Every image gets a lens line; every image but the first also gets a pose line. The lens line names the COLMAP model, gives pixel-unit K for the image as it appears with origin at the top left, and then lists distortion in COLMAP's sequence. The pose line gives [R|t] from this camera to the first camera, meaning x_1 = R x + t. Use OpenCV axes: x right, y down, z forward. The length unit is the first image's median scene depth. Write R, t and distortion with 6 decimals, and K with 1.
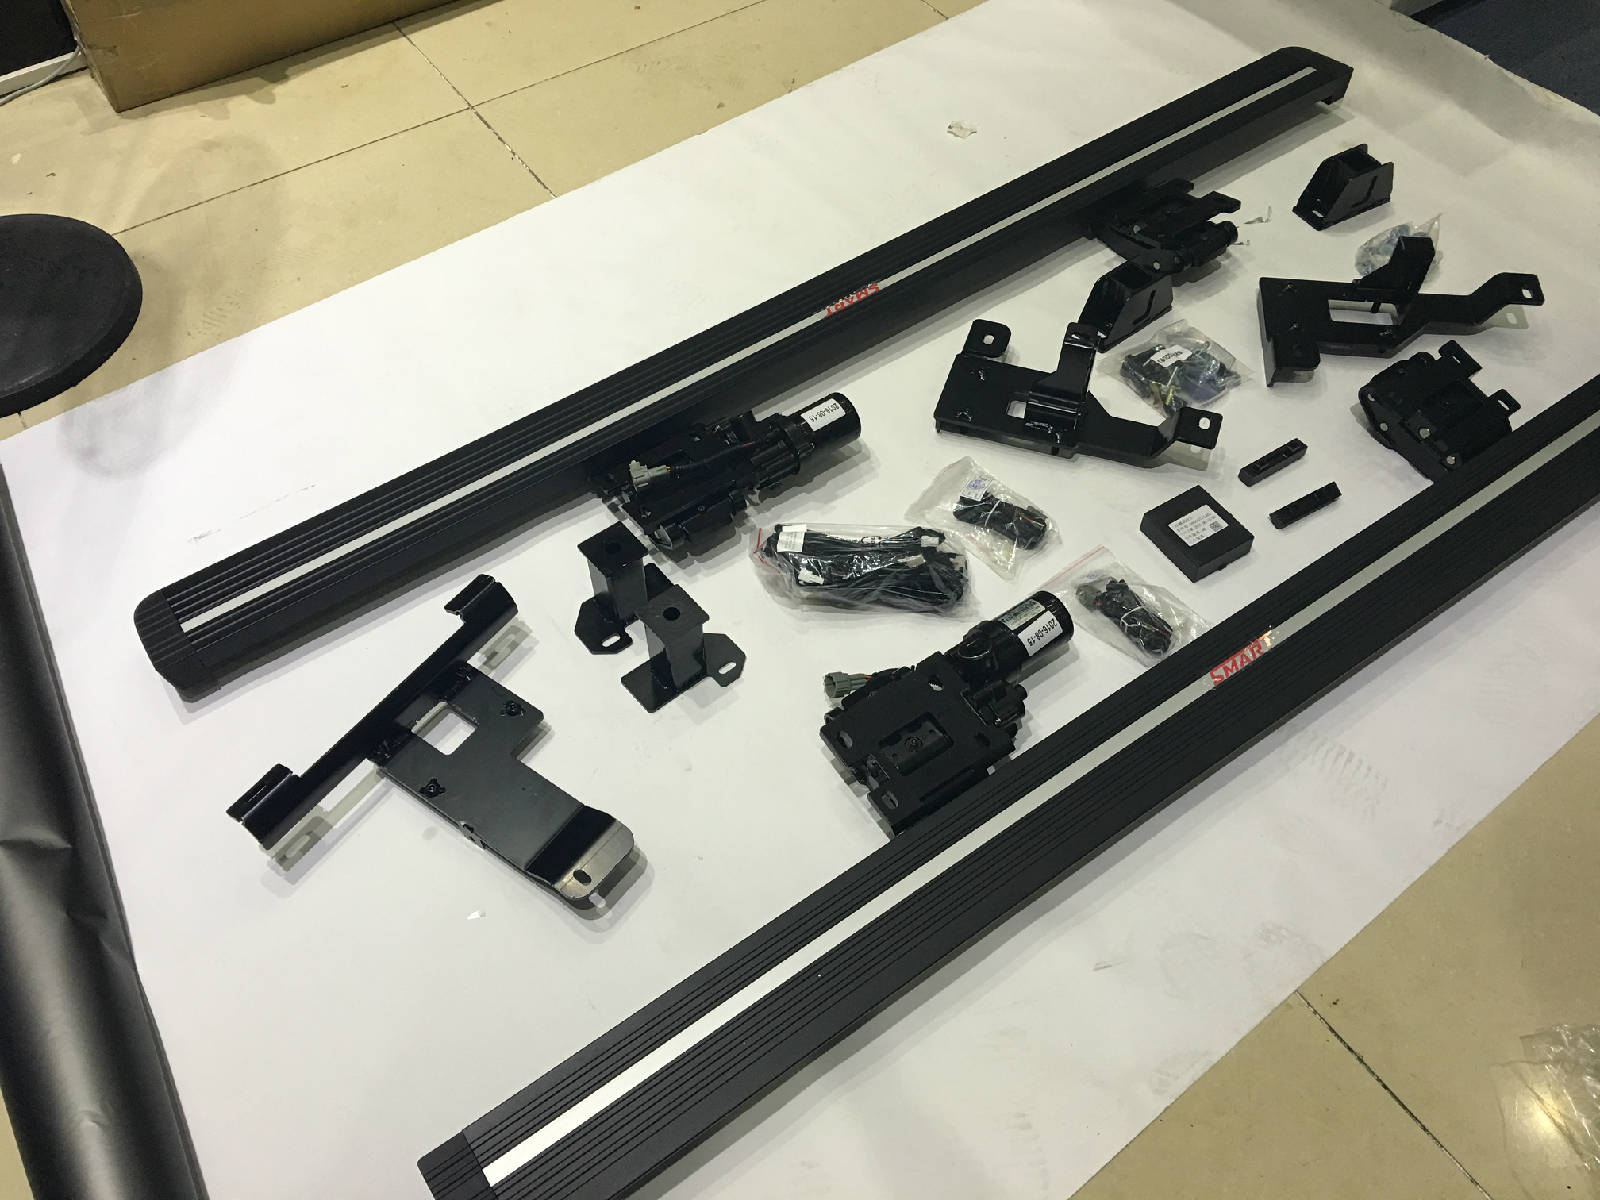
lens RADIAL K [[1325.2, 0, 800.0], [0, 1325.2, 600.0], [0, 0, 1]] dist [0.118182, -0.172314]
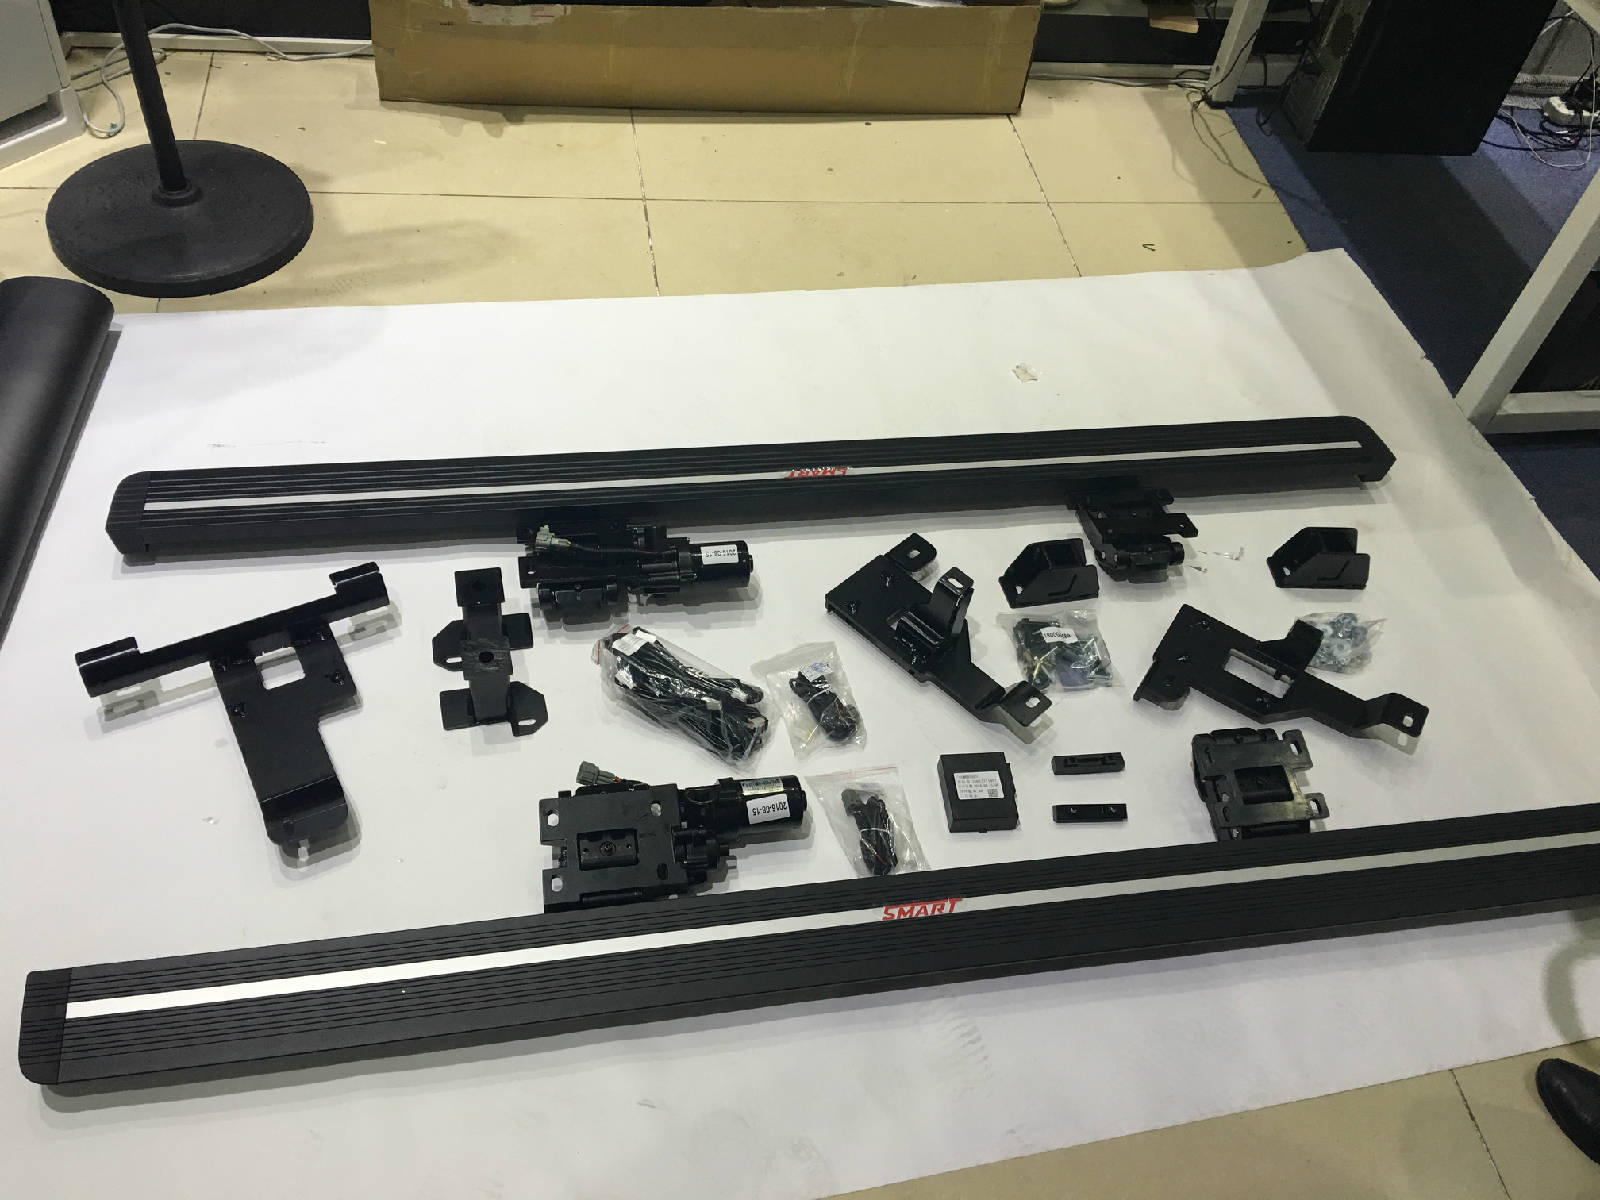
lens RADIAL K [[1325.2, 0, 800.0], [0, 1325.2, 600.0], [0, 0, 1]] dist [0.118182, -0.172314]
pose [[0.898385, 0.398452, -0.184769, 0.303664], [-0.411116, 0.910929, -0.034524, -0.094513], [0.154555, 0.106977, 0.982175, -0.088507]]
